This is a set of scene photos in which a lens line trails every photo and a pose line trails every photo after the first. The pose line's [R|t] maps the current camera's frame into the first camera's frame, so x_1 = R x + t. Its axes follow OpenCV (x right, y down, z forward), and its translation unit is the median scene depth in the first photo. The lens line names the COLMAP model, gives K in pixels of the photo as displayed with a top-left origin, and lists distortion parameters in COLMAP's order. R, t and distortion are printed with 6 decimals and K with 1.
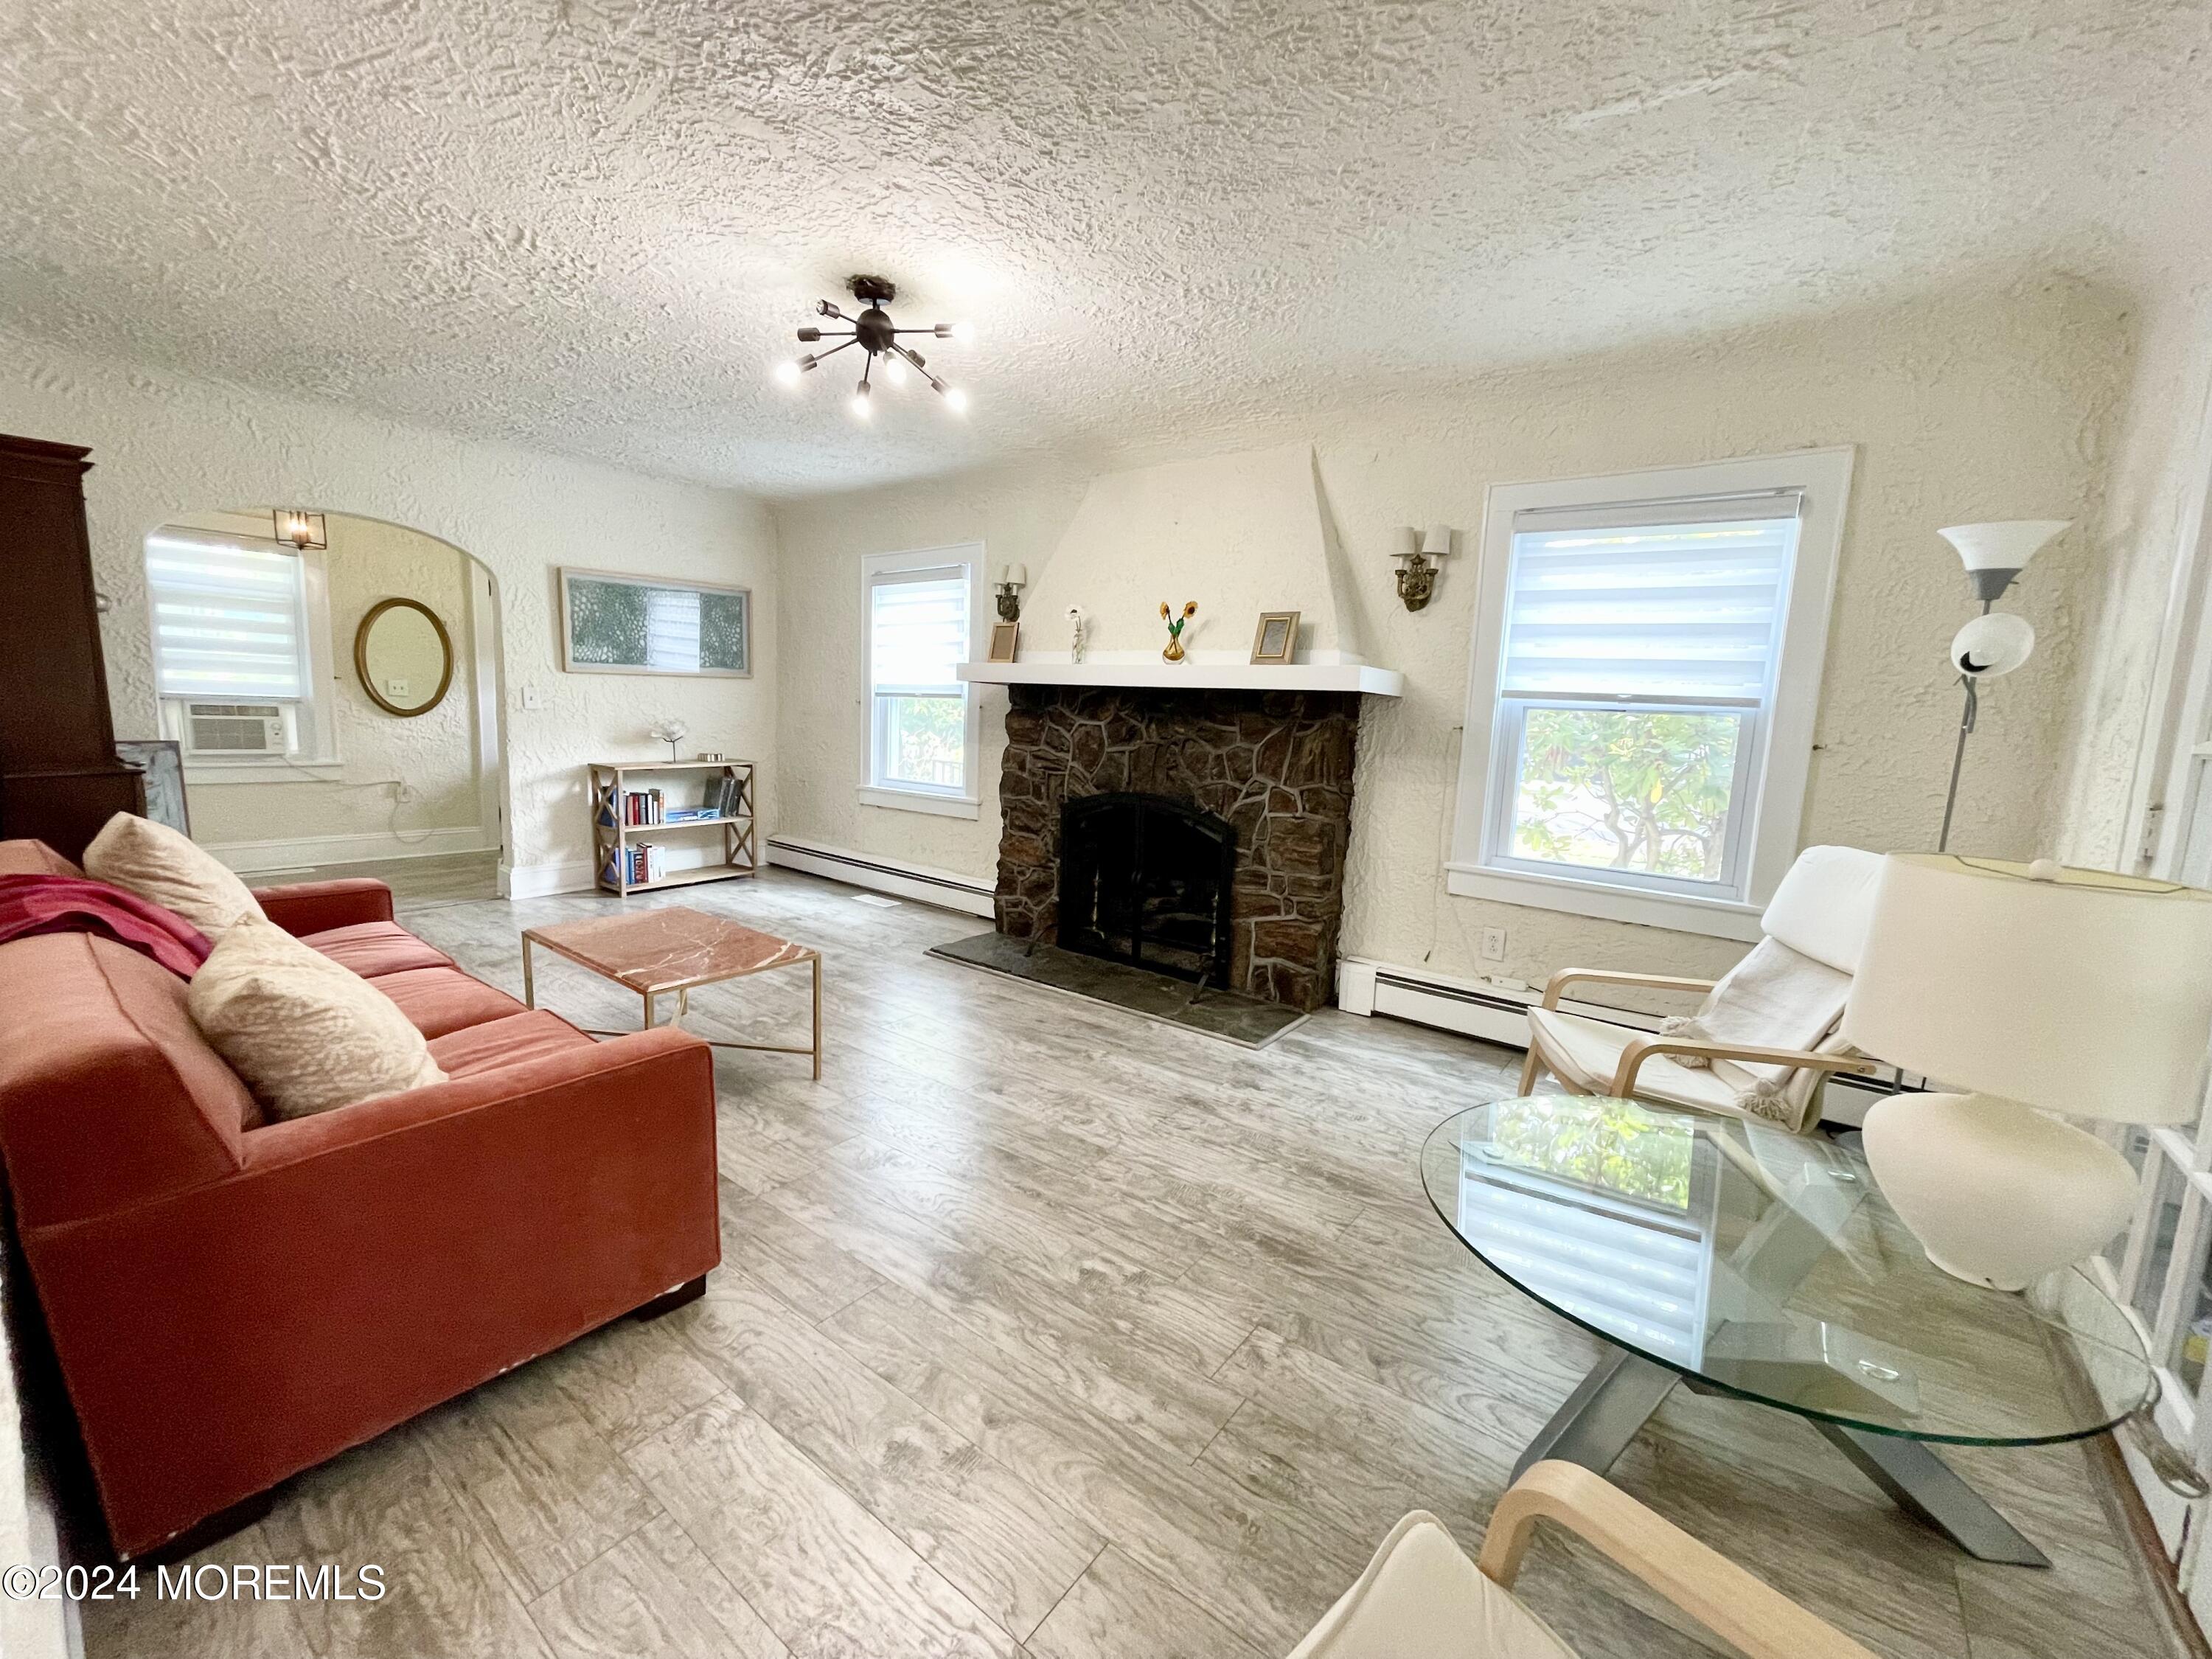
lens RADIAL K [[882.3, 0, 1106.0], [0, 882.3, 829.5], [0, 0, 1]] dist [0.000583, 0.000035]
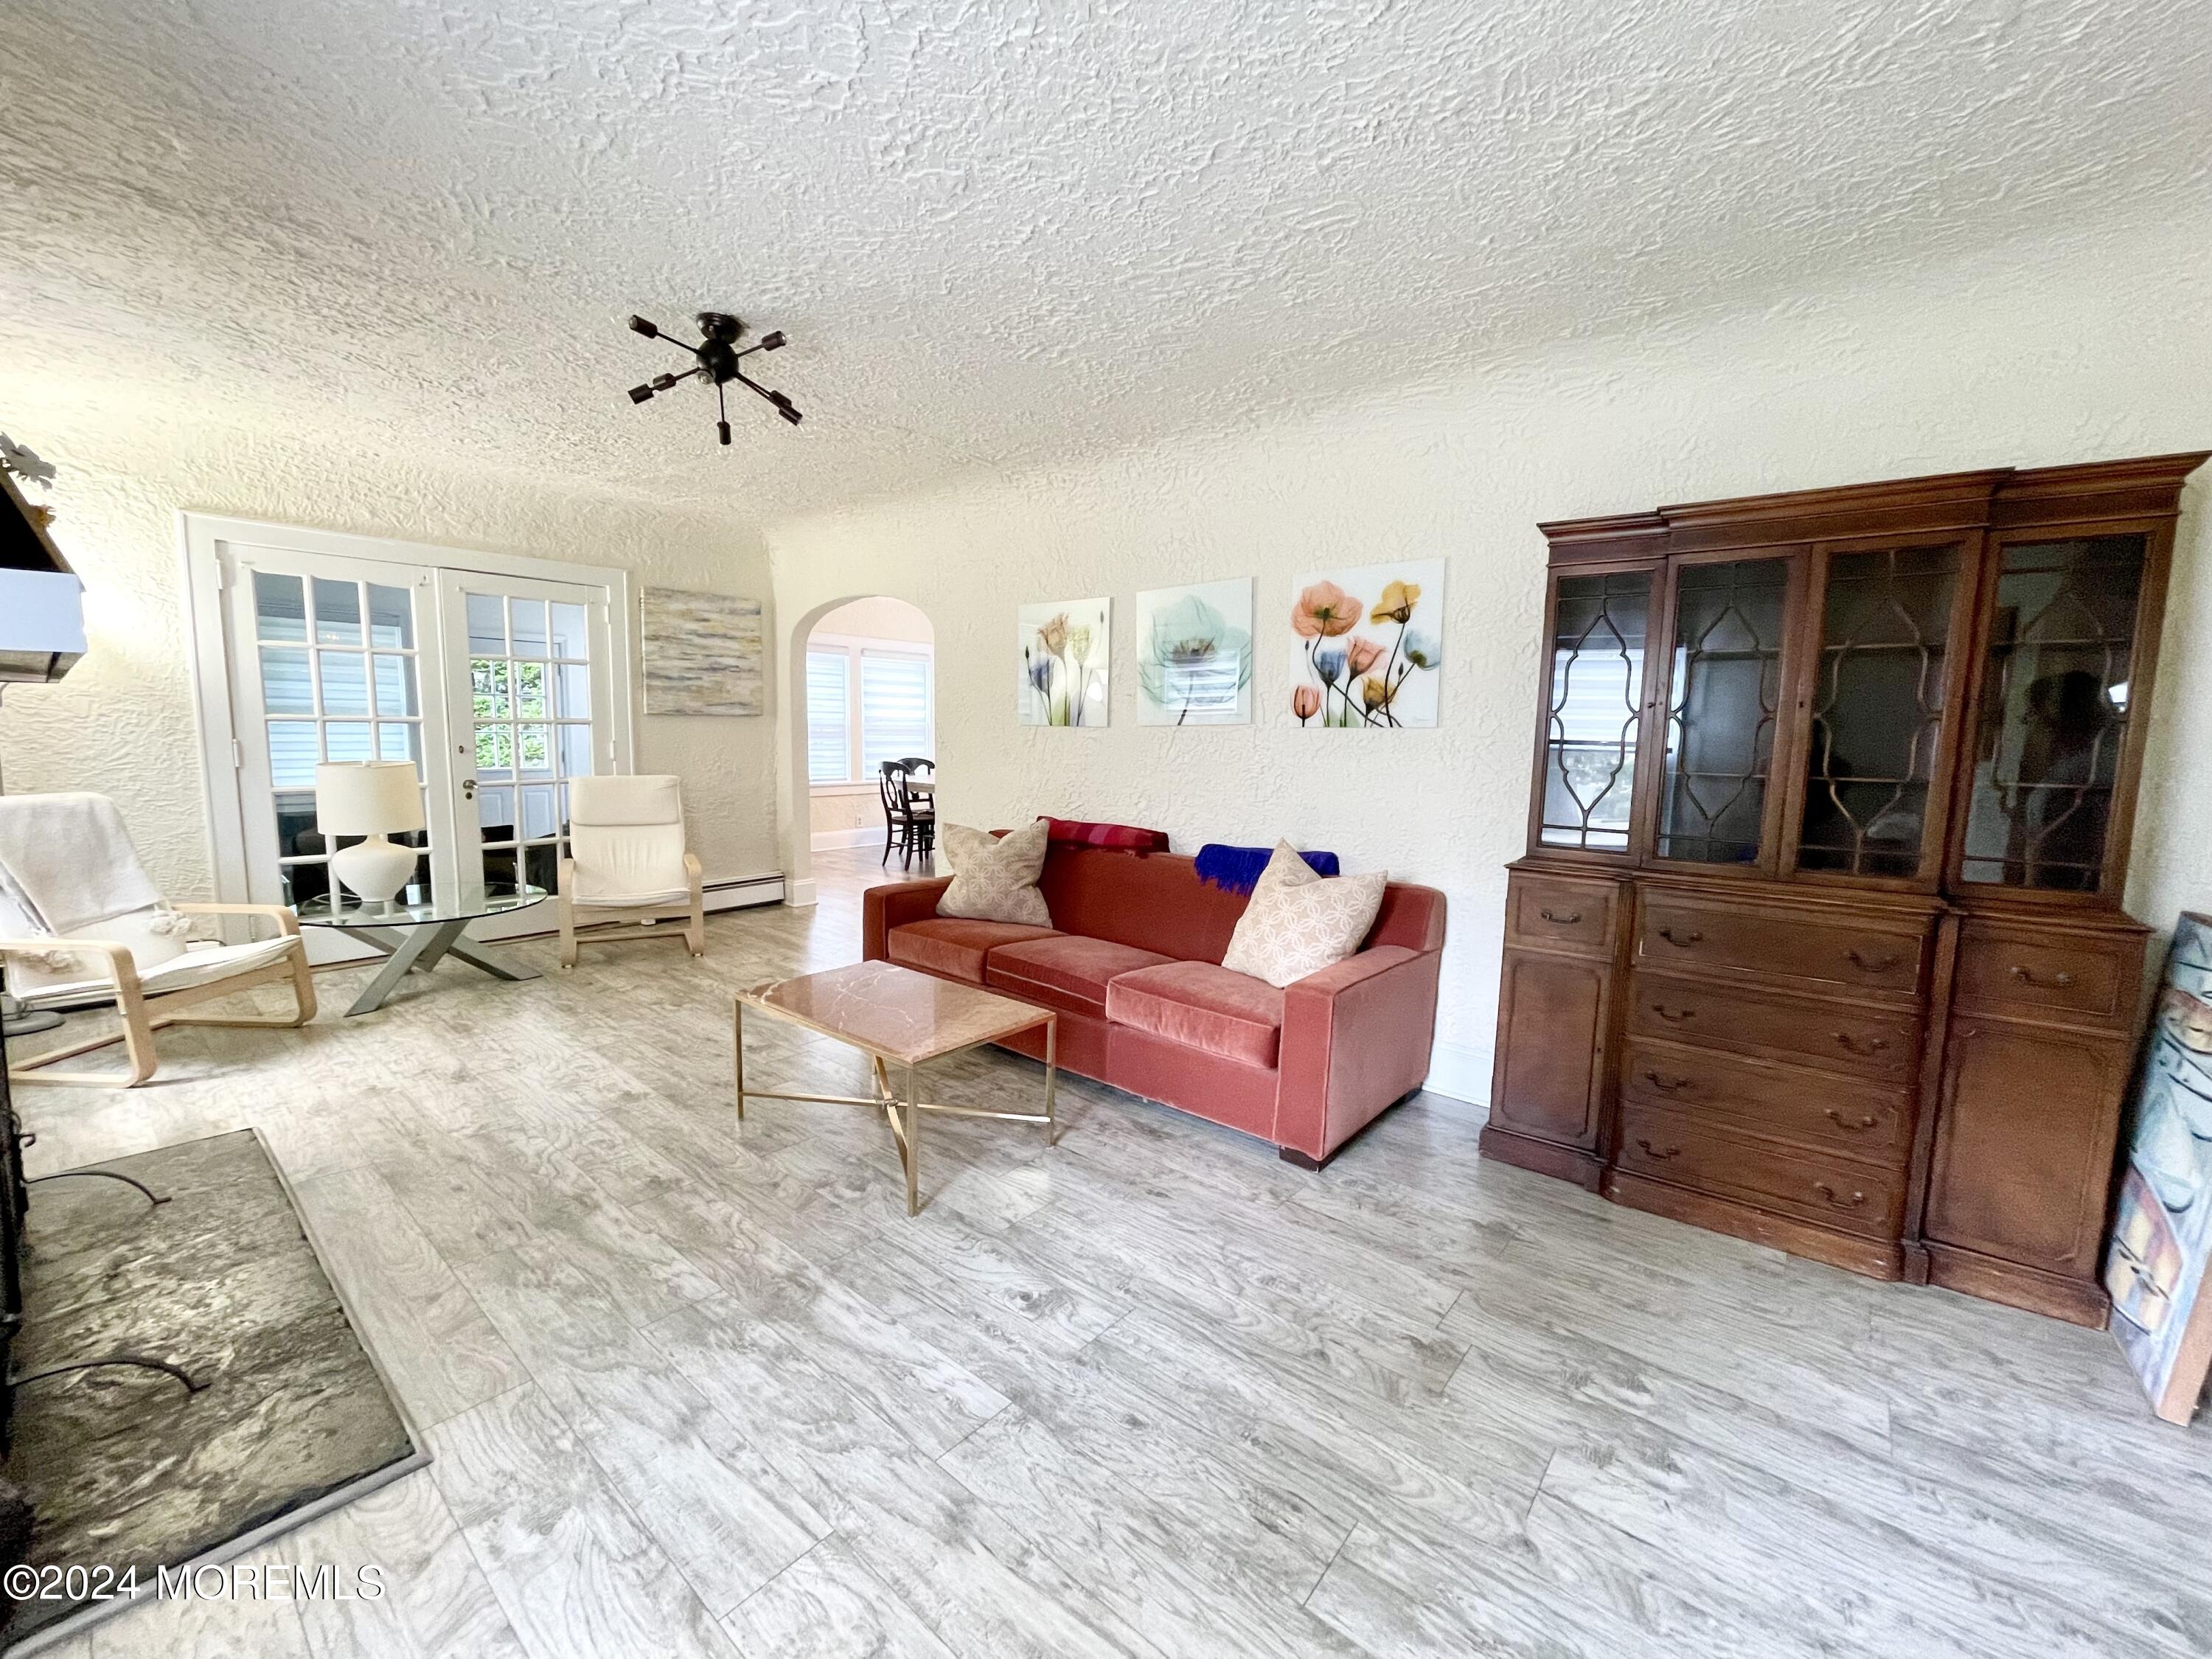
lens RADIAL K [[891.0, 0, 1106.0], [0, 891.0, 829.5], [0, 0, 1]] dist [0.001350, 0.000180]
pose [[-0.997099, -0.067821, 0.034551, -0.526527], [-0.057317, 0.967712, 0.245454, -0.229122], [-0.050083, 0.242762, -0.968792, 1.423560]]
